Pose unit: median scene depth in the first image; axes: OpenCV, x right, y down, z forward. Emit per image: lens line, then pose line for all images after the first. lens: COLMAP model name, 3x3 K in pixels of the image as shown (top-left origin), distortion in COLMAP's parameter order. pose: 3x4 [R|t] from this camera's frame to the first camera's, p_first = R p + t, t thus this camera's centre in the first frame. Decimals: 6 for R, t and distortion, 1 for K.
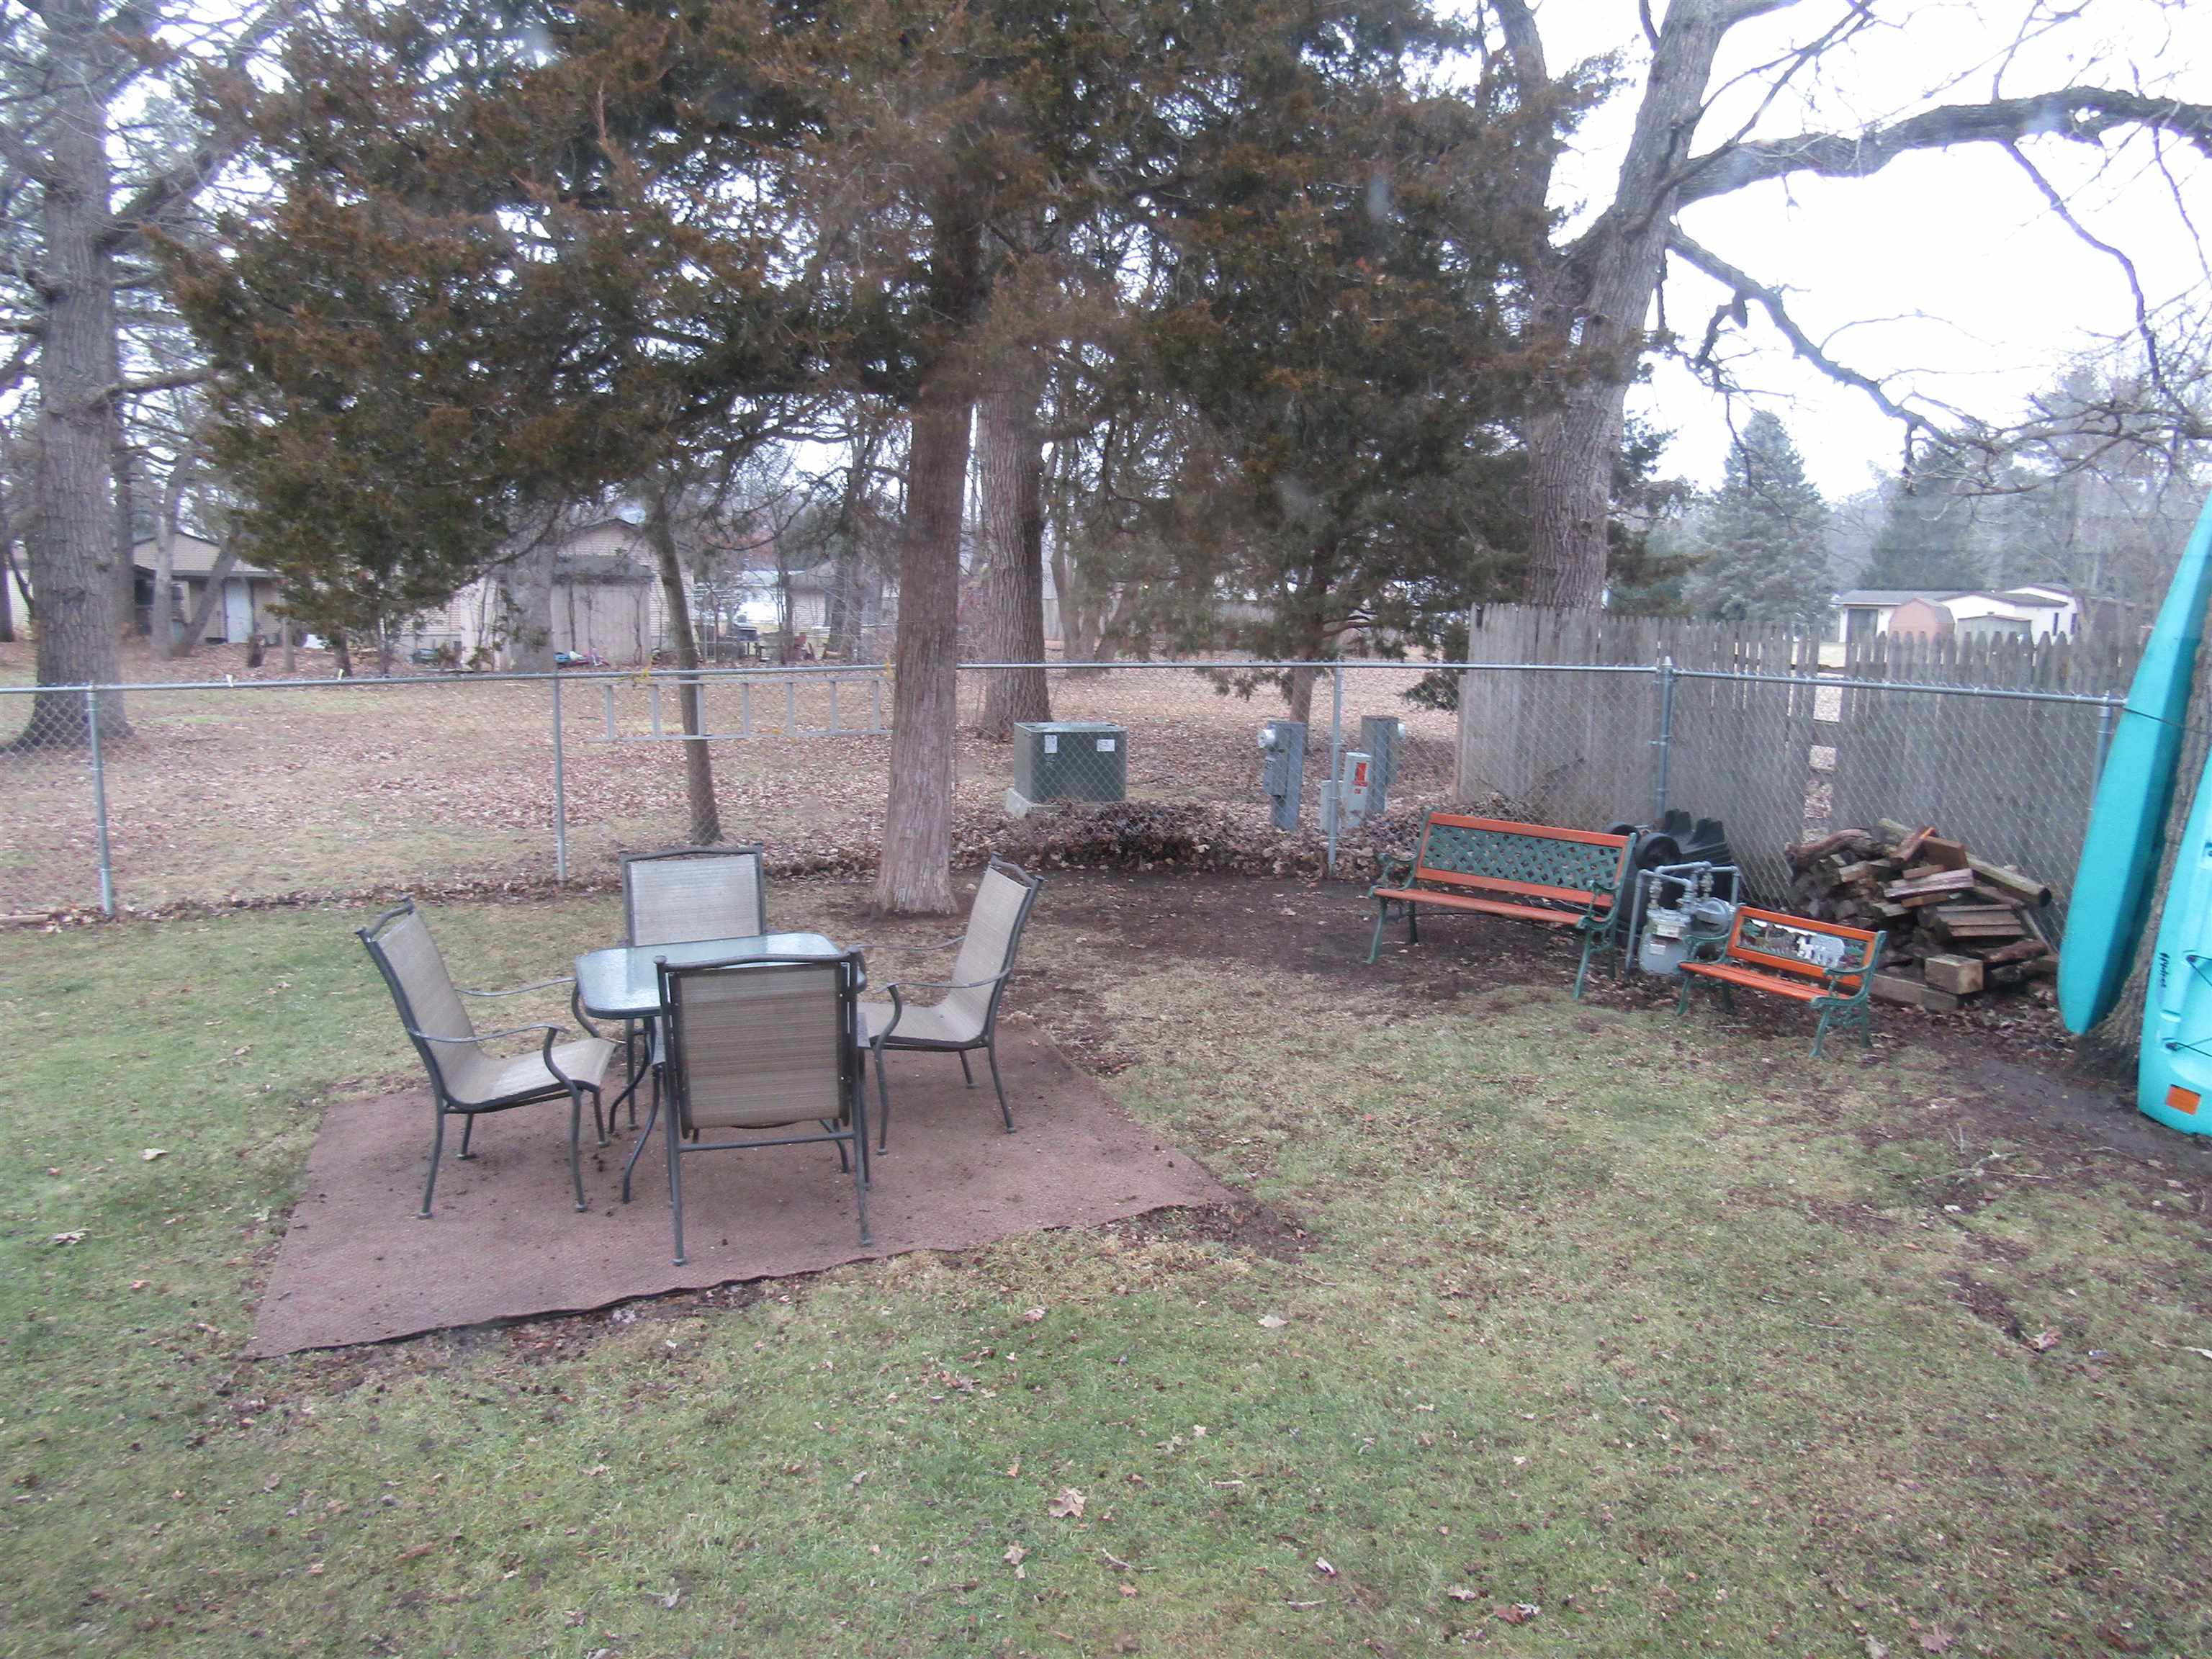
lens RADIAL K [[1573.5, 0, 1106.0], [0, 1573.5, 829.5], [0, 0, 1]] dist [-0.002760, -0.000964]
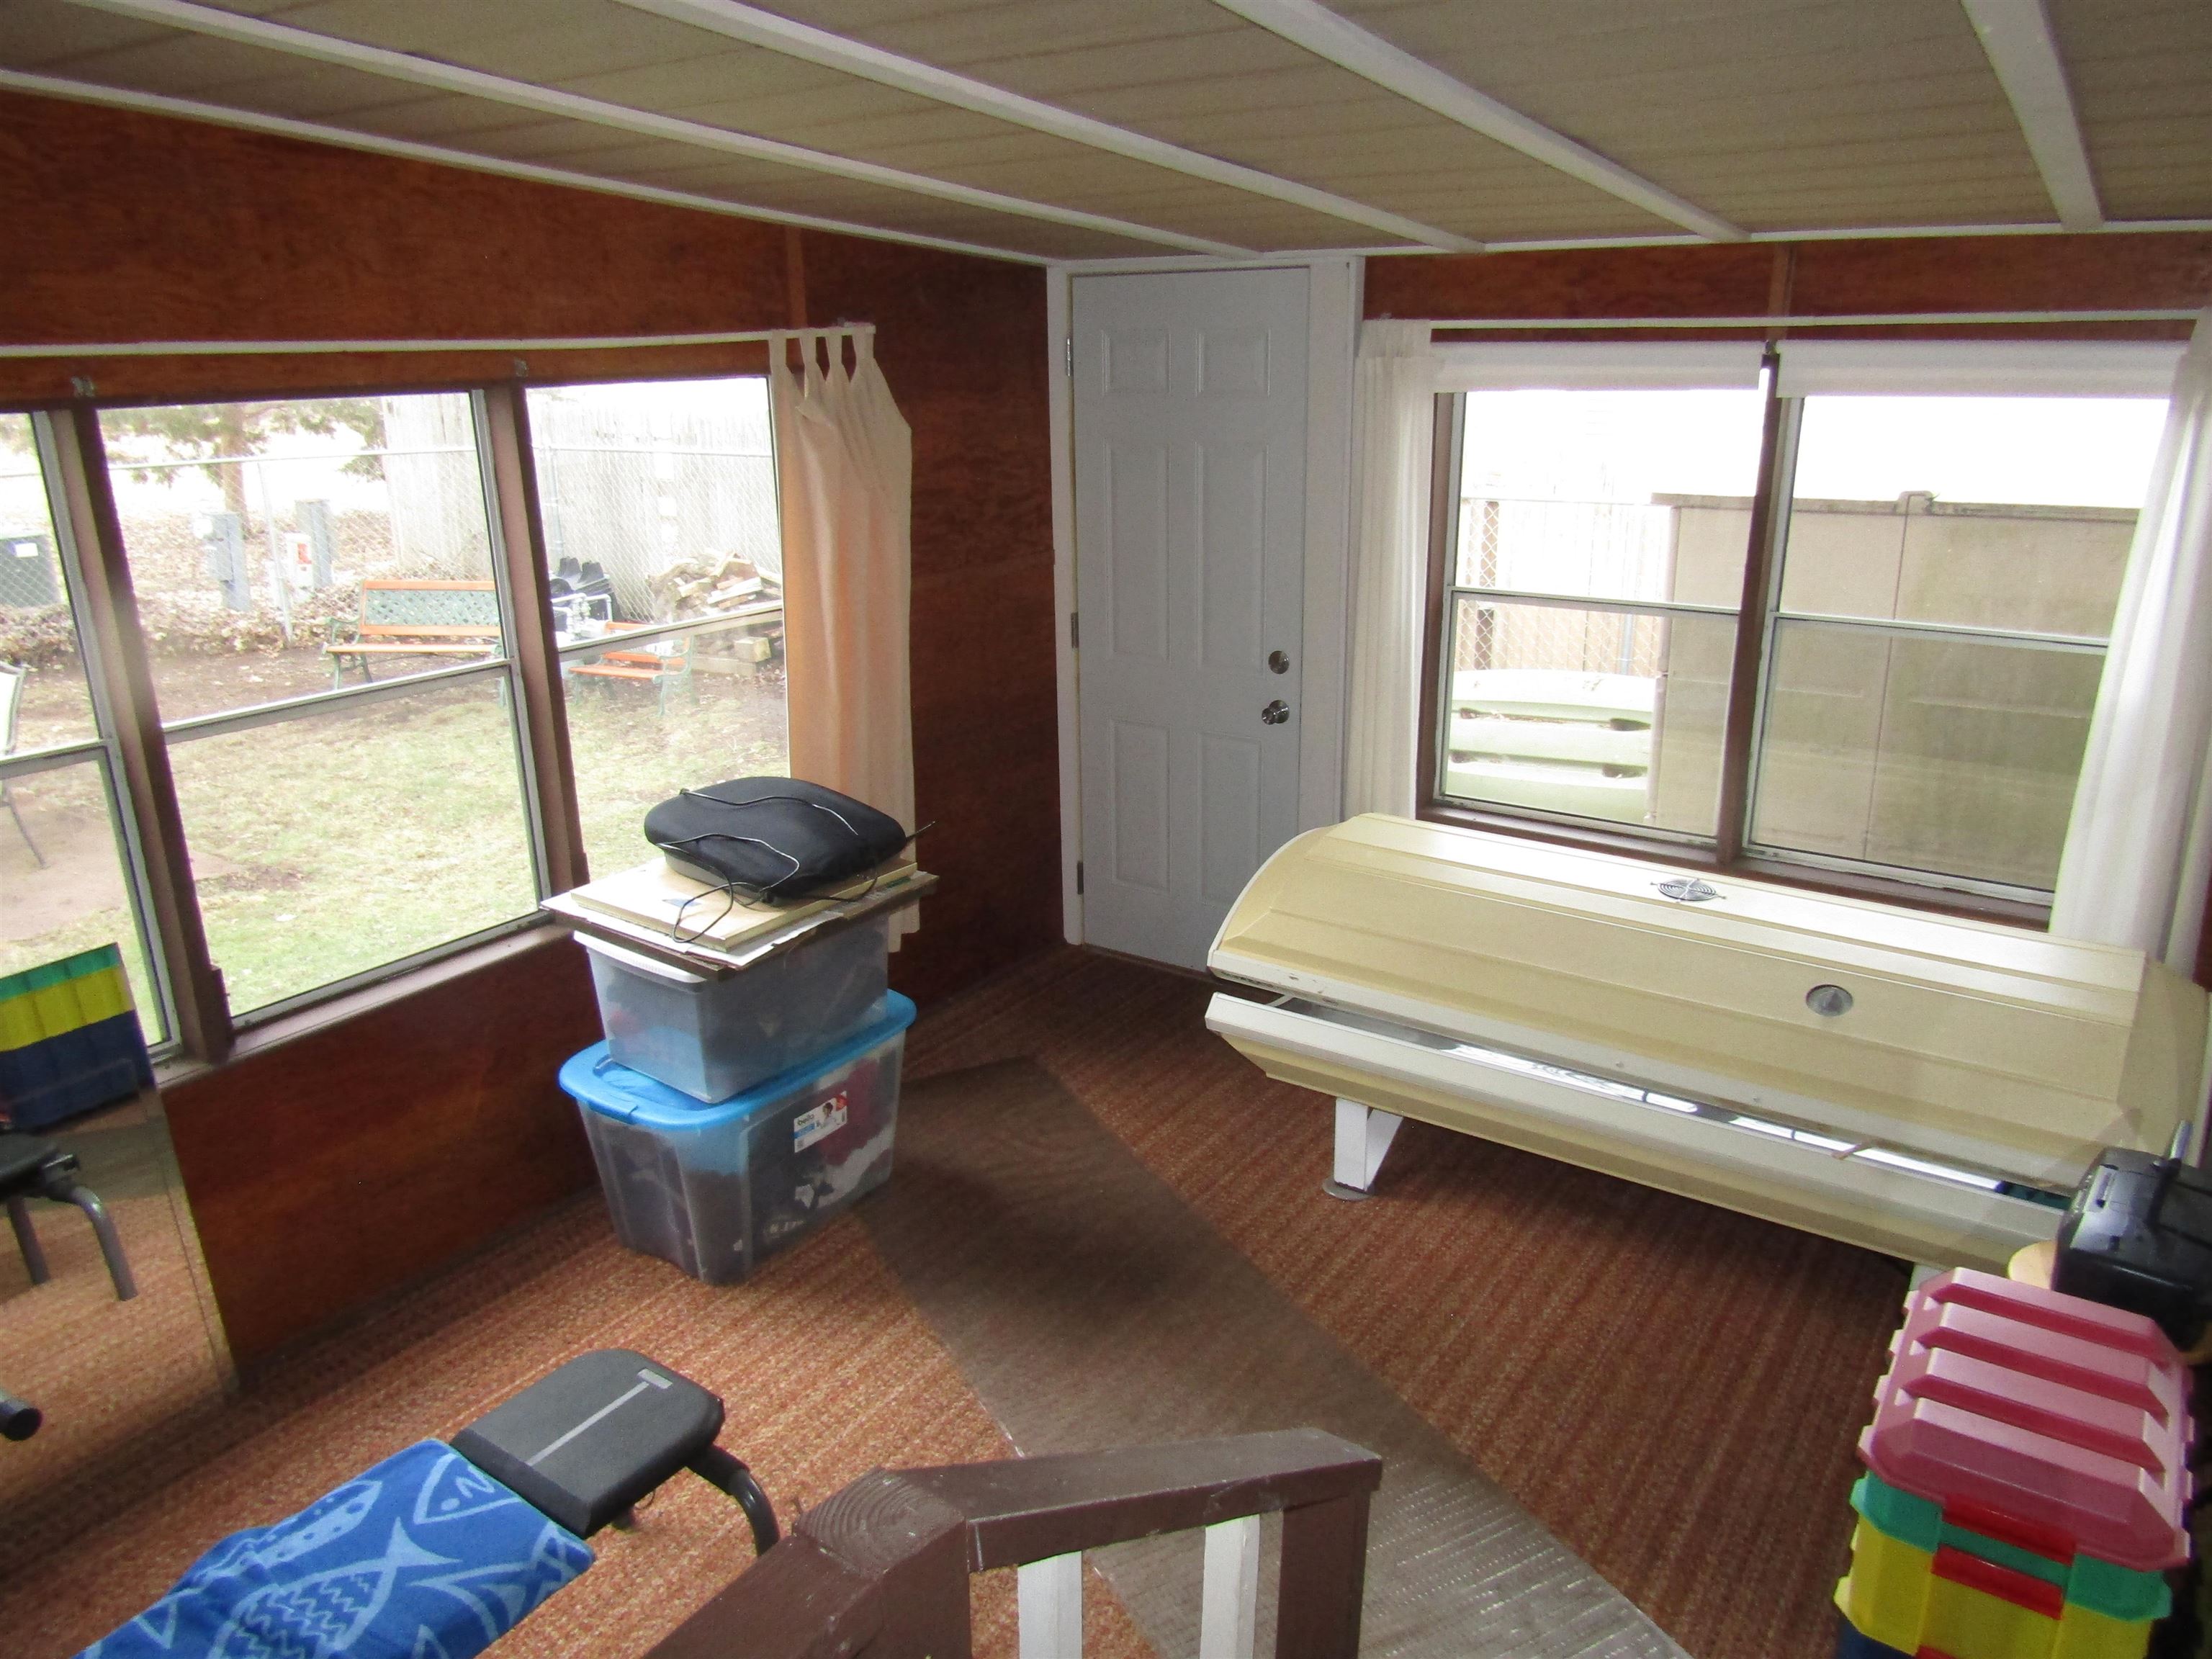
lens RADIAL K [[1573.5, 0, 1106.0], [0, 1573.5, 829.5], [0, 0, 1]] dist [-0.002760, -0.000964]
pose [[0.813919, -0.199527, 0.545642, -0.038510], [0.110842, 0.975256, 0.191286, 0.009667], [-0.570307, -0.095211, 0.815895, -0.422395]]
